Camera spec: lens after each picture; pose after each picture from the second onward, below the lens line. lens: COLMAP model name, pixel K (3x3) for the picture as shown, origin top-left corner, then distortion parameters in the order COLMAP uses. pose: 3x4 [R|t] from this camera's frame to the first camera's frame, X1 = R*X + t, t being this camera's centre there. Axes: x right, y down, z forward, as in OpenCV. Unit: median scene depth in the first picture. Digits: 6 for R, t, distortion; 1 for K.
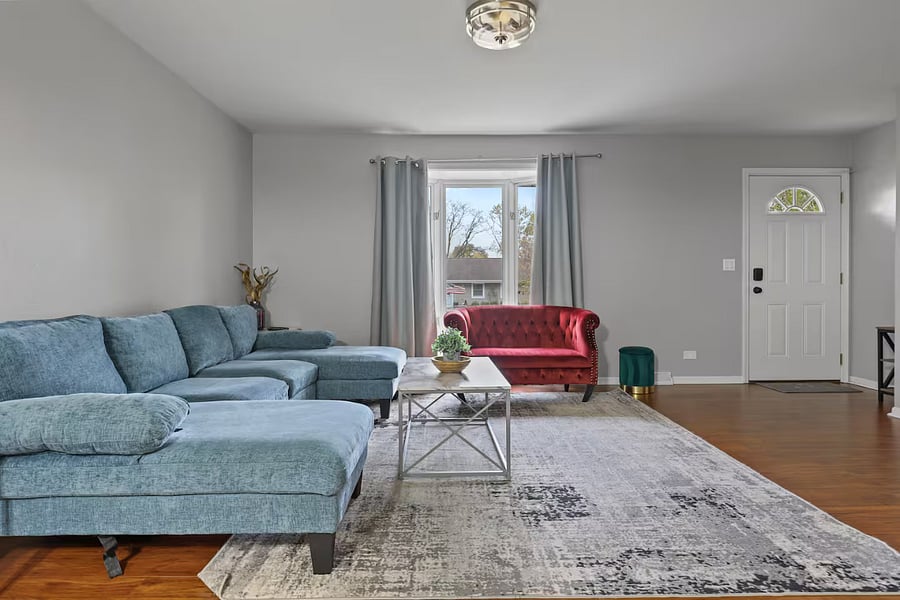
lens RADIAL K [[526.5, 0, 453.3], [0, 526.5, 295.8], [0, 0, 1]] dist [-0.007782, 0.004109]
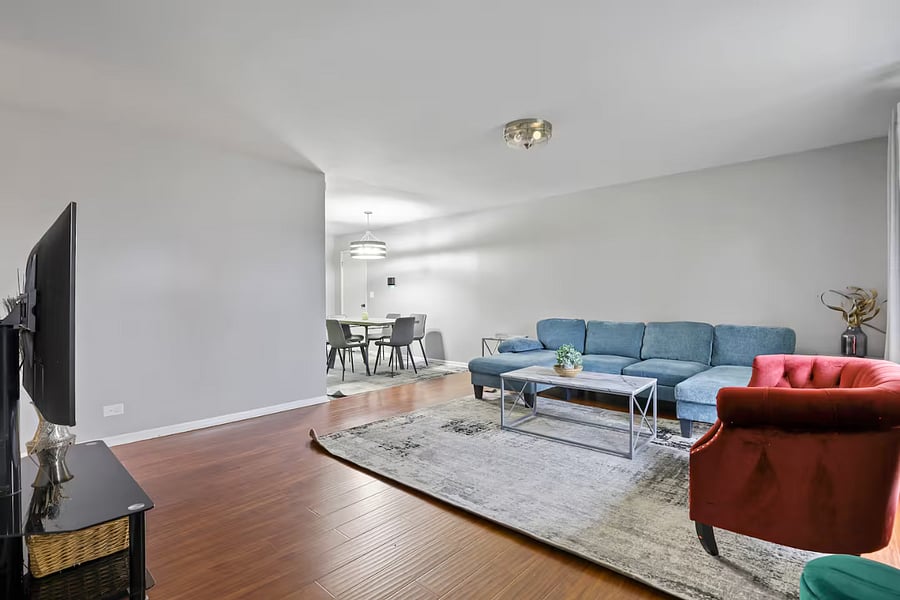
lens RADIAL K [[426.0, 0, 451.9], [0, 426.0, 298.4], [0, 0, 1]] dist [-0.026592, -0.000070]
pose [[-0.687944, 0.008205, -0.725717, 1.294782], [-0.005031, 0.999858, 0.016073, -0.098885], [0.725746, 0.014709, -0.687805, 1.964175]]
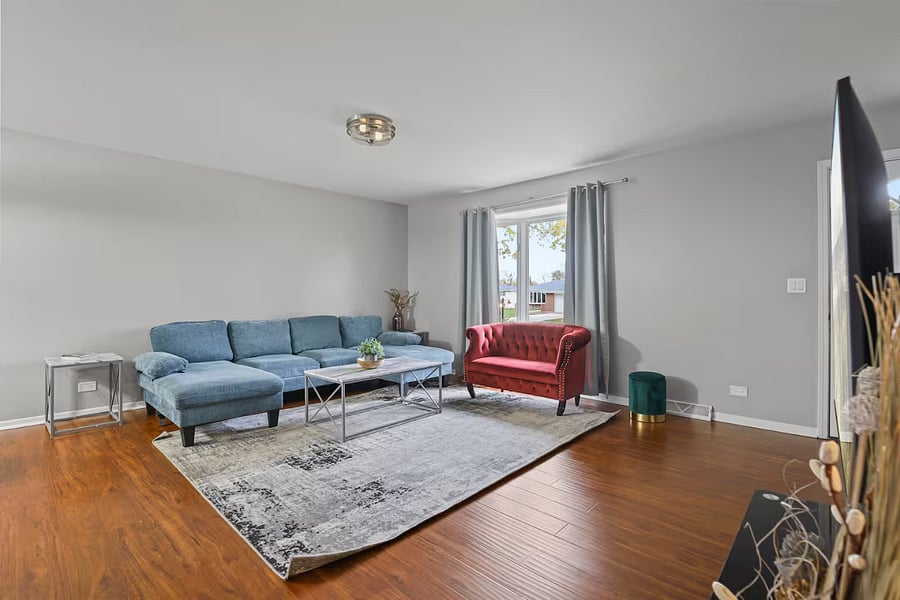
lens RADIAL K [[426.0, 0, 454.3], [0, 426.0, 297.5], [0, 0, 1]] dist [-0.026592, -0.000070]
pose [[0.713965, 0.007762, -0.700138, 1.267144], [-0.012863, 0.999915, -0.002032, -0.069614], [0.700063, 0.010457, 0.714005, 0.388594]]
